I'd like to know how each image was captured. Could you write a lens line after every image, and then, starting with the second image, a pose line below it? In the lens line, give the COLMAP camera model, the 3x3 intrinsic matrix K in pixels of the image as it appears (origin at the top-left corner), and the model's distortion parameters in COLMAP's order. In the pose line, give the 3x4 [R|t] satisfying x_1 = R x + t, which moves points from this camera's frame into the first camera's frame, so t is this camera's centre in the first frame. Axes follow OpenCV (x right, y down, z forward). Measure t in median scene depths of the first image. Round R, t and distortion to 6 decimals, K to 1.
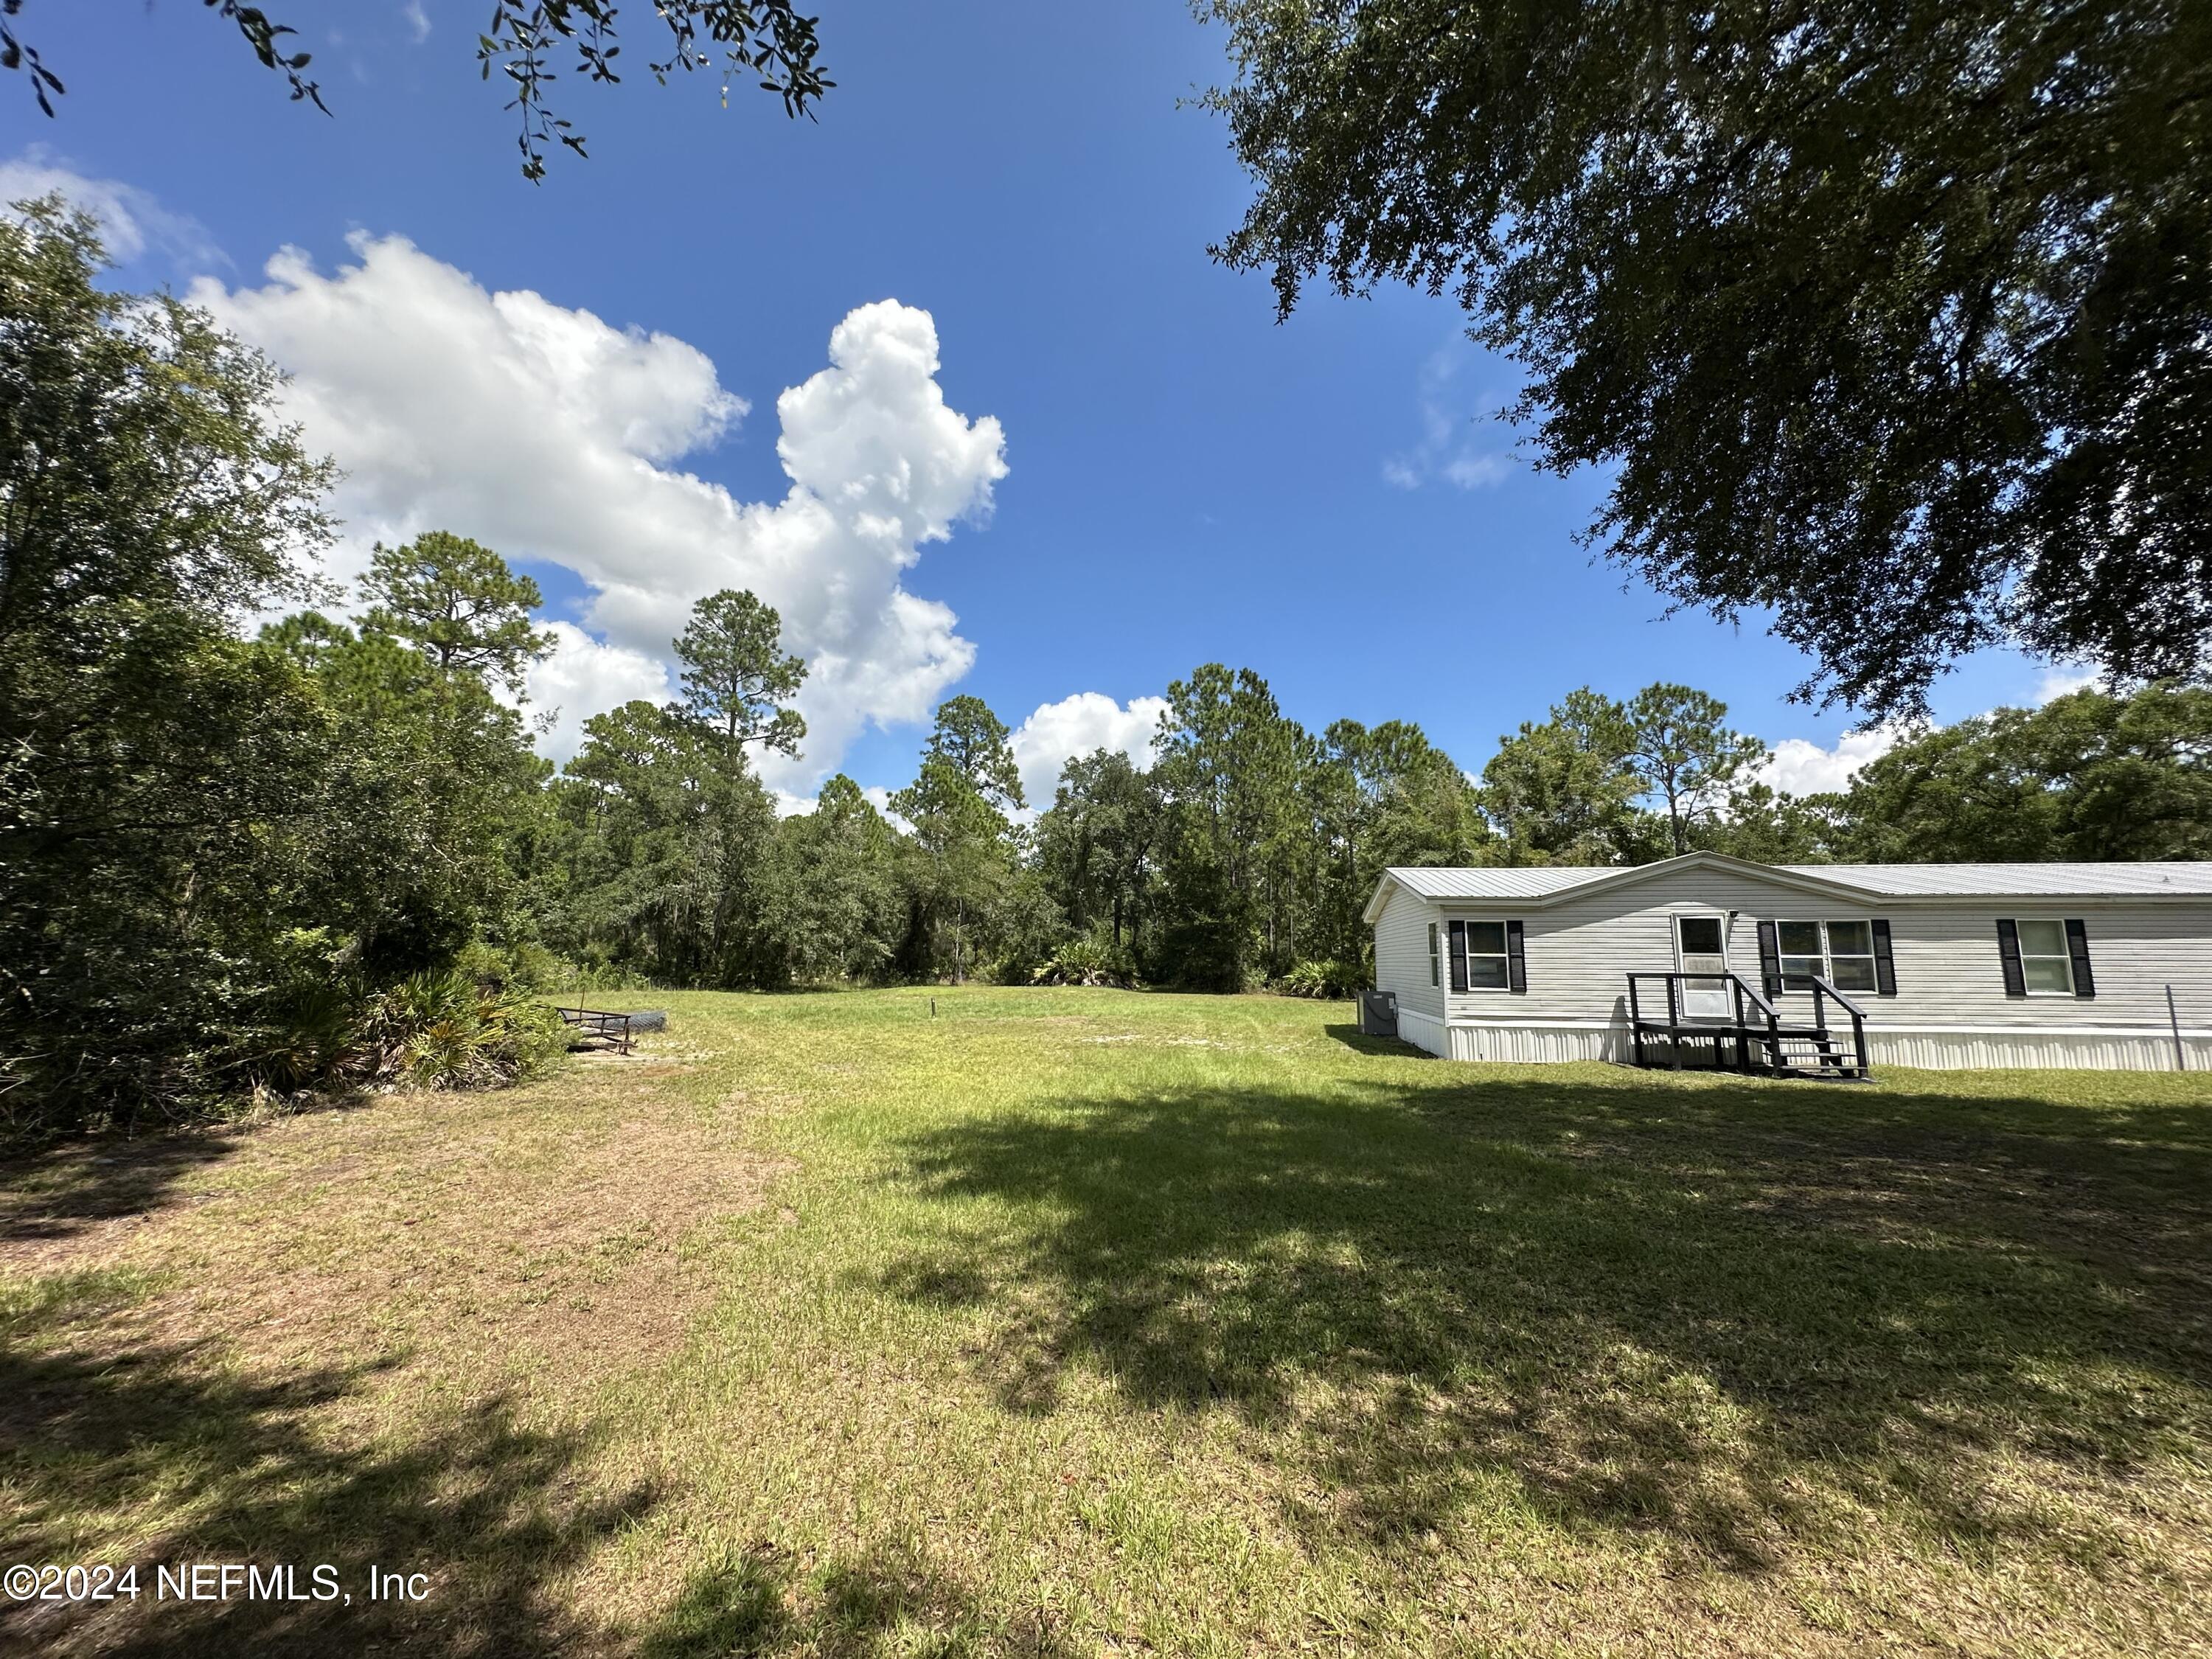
lens RADIAL K [[878.4, 0, 1107.9], [0, 878.4, 833.0], [0, 0, 1]] dist [-0.005157, 0.000648]
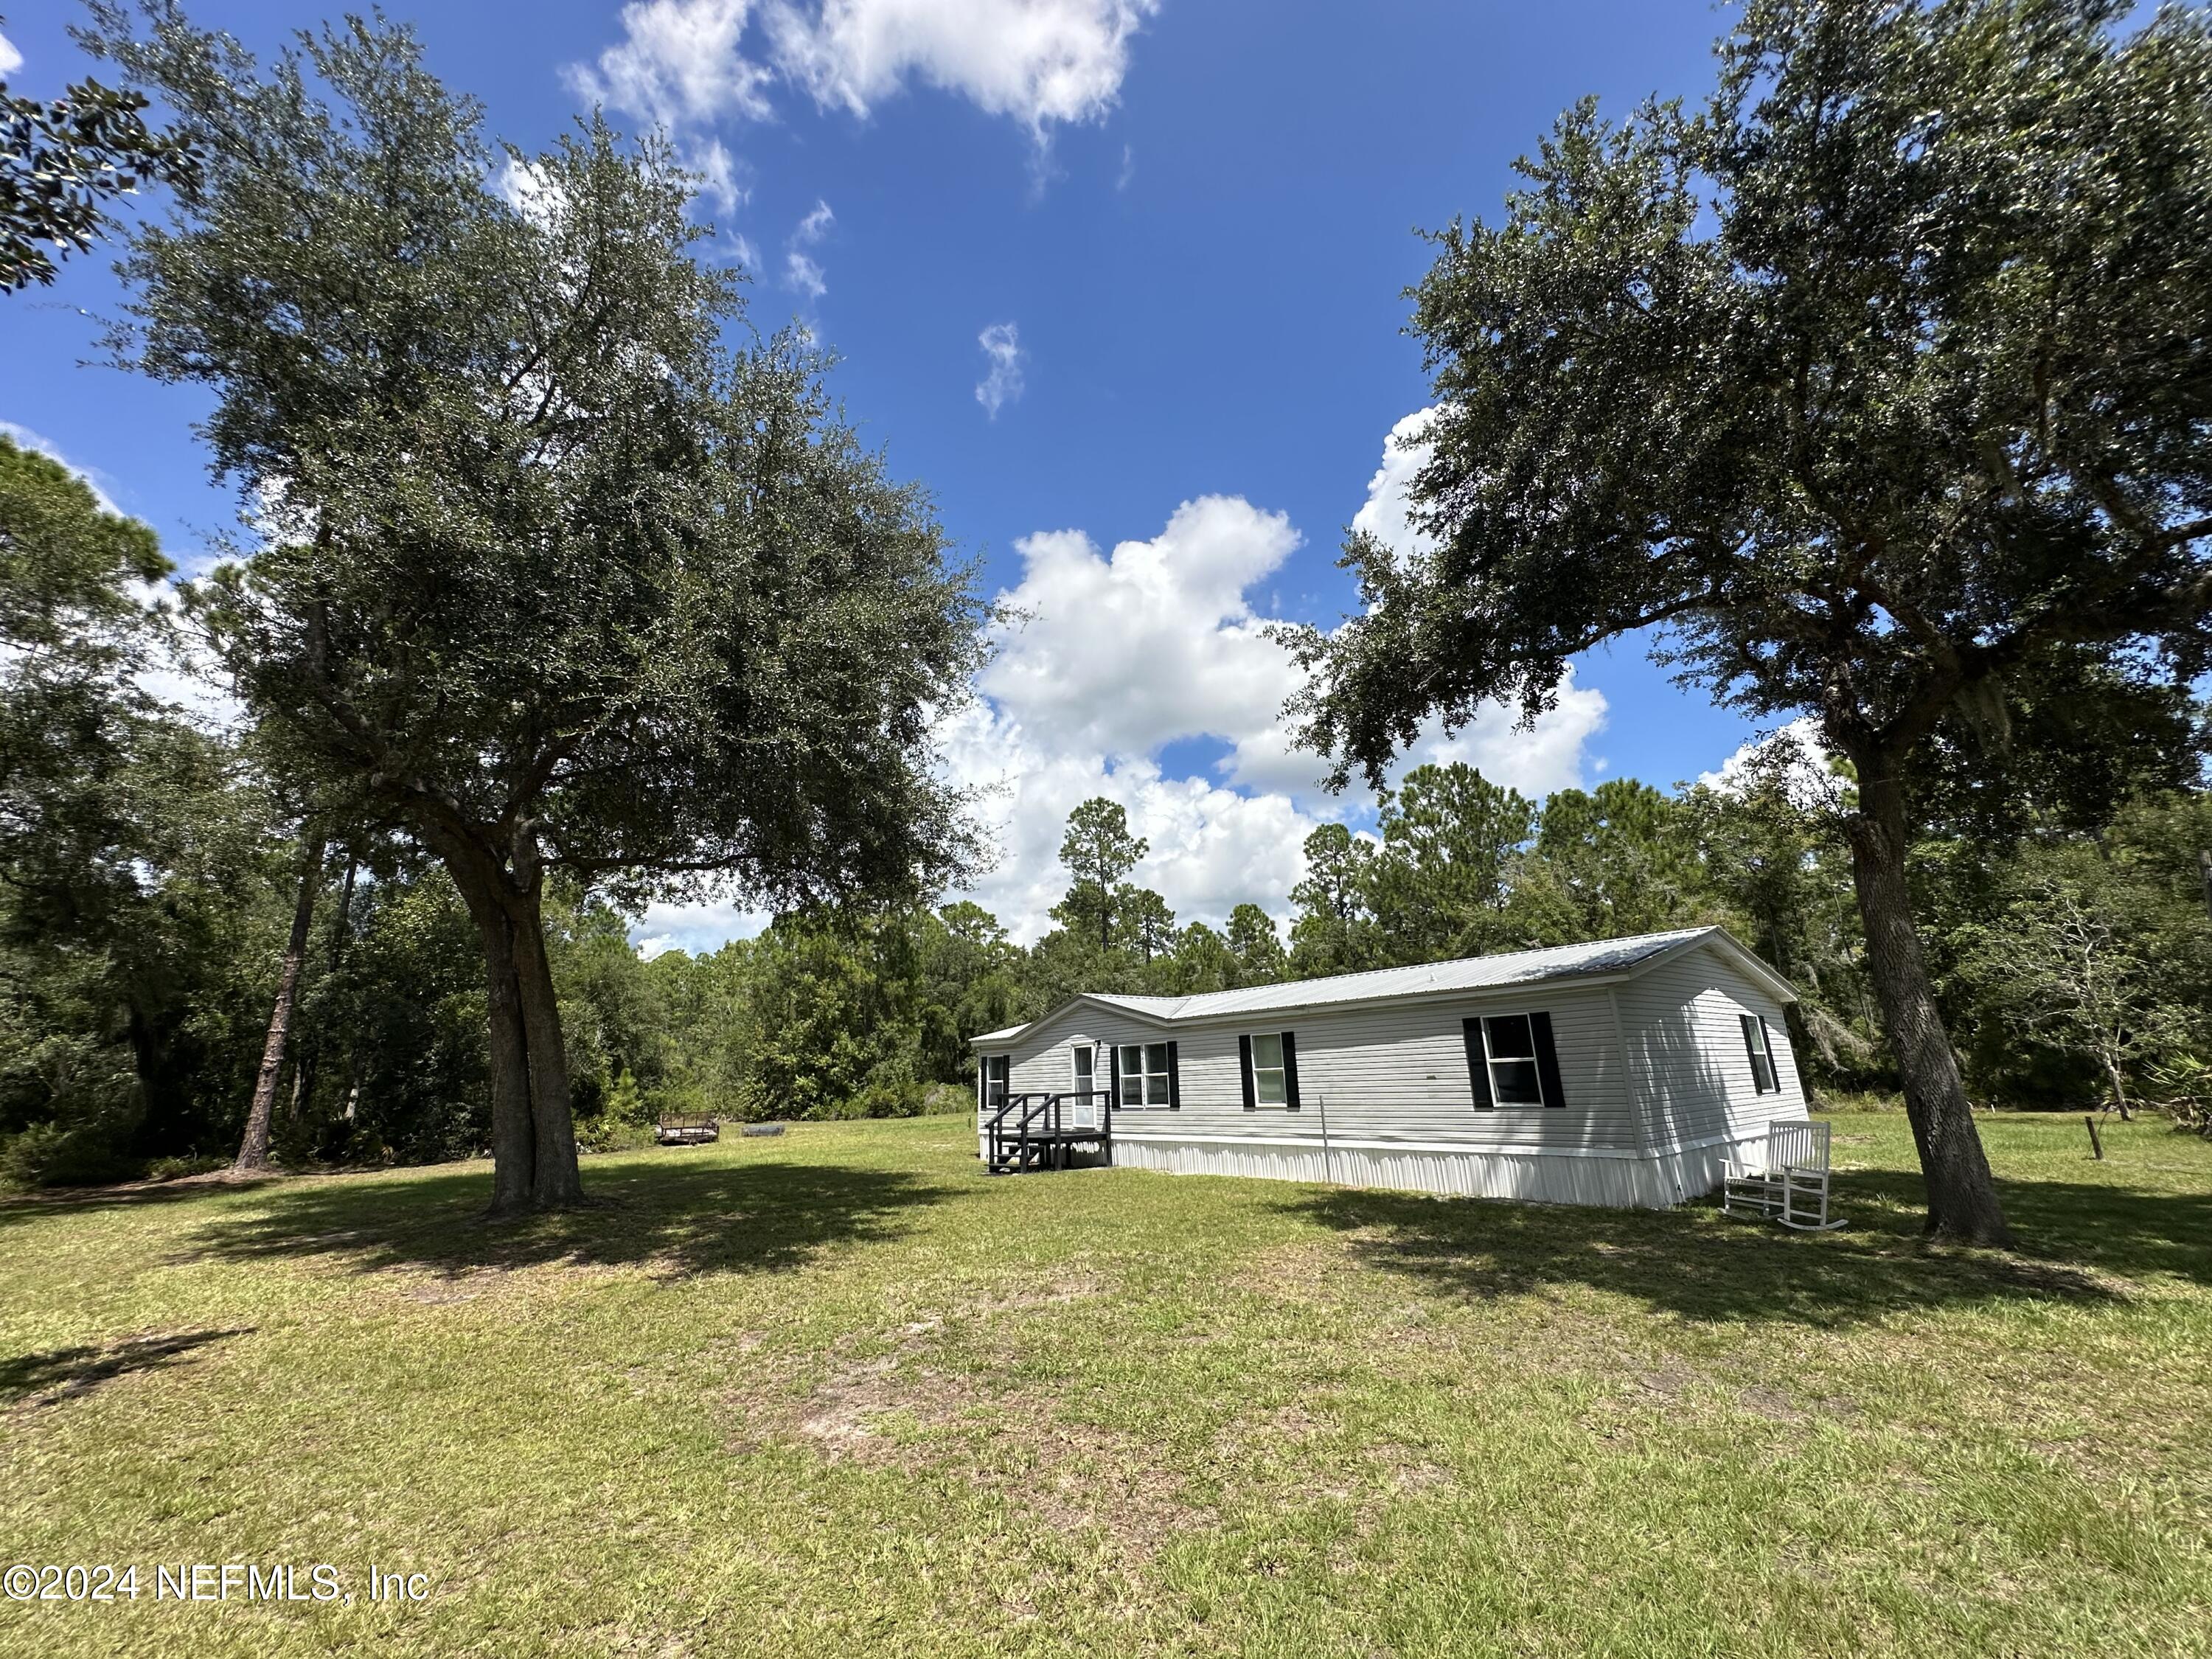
lens RADIAL K [[878.4, 0, 1104.8], [0, 878.4, 831.6], [0, 0, 1]] dist [-0.005157, 0.000648]
pose [[0.751123, -0.211011, -0.625530, 1.640301], [0.129995, 0.976265, -0.173230, 0.017051], [0.647236, 0.048802, 0.760726, 0.034296]]
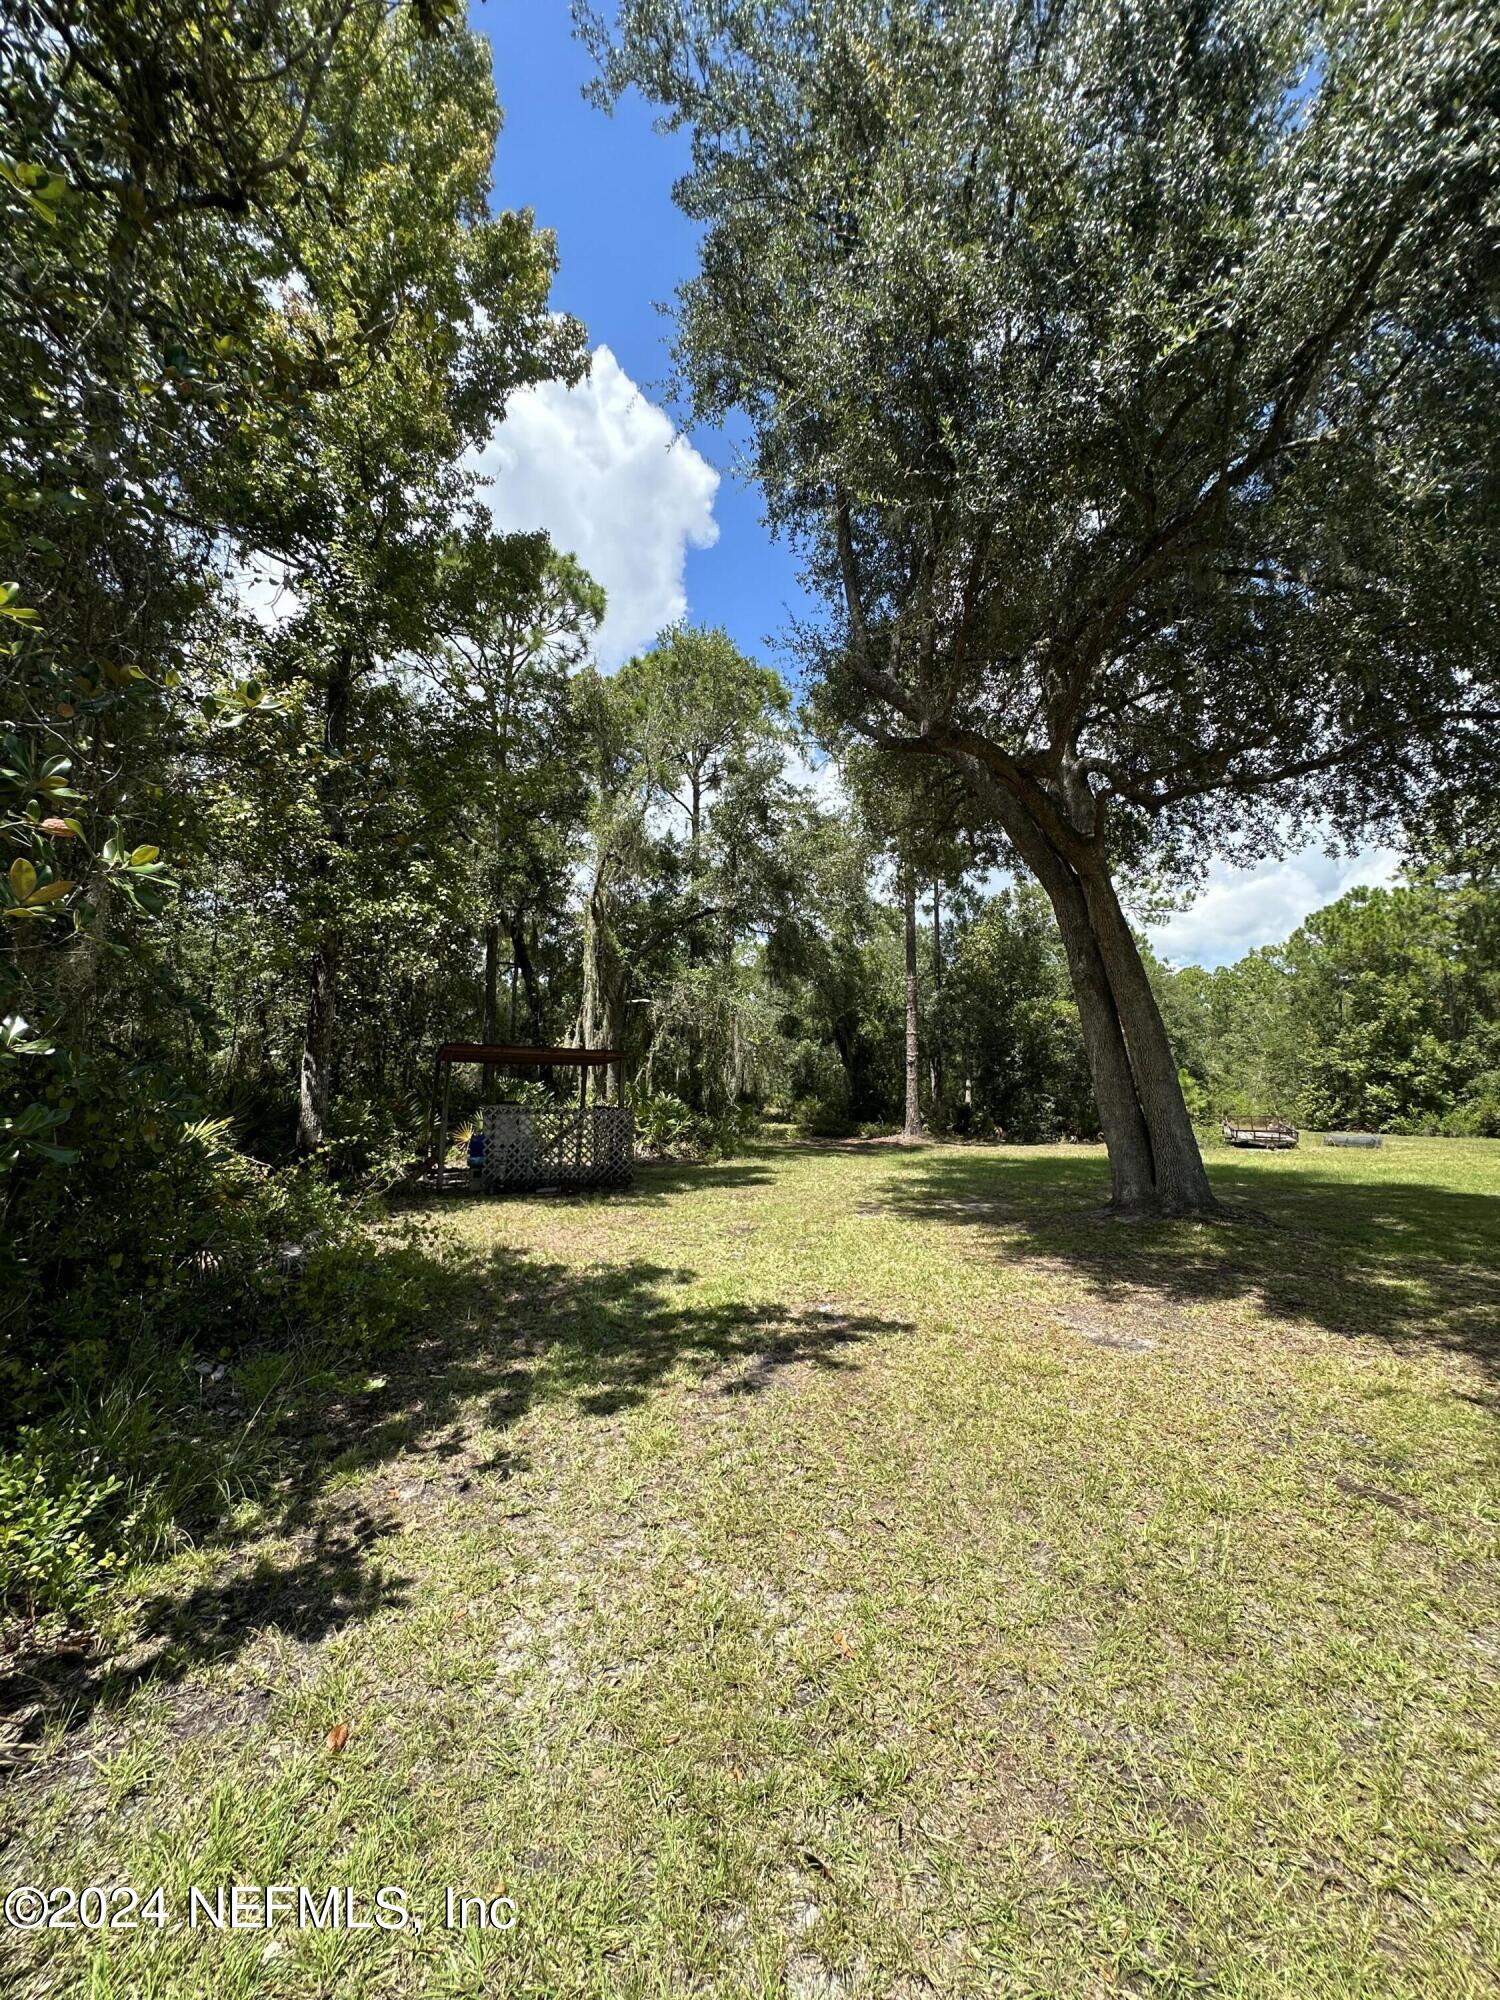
lens RADIAL K [[794.2, 0, 745.6], [0, 794.2, 993.6], [0, 0, 1]] dist [-0.005157, 0.000648]
pose [[-0.109717, -0.134491, -0.984822, 1.318520], [0.122009, 0.981489, -0.147628, 0.035456], [0.986446, -0.136355, -0.091277, 0.087994]]
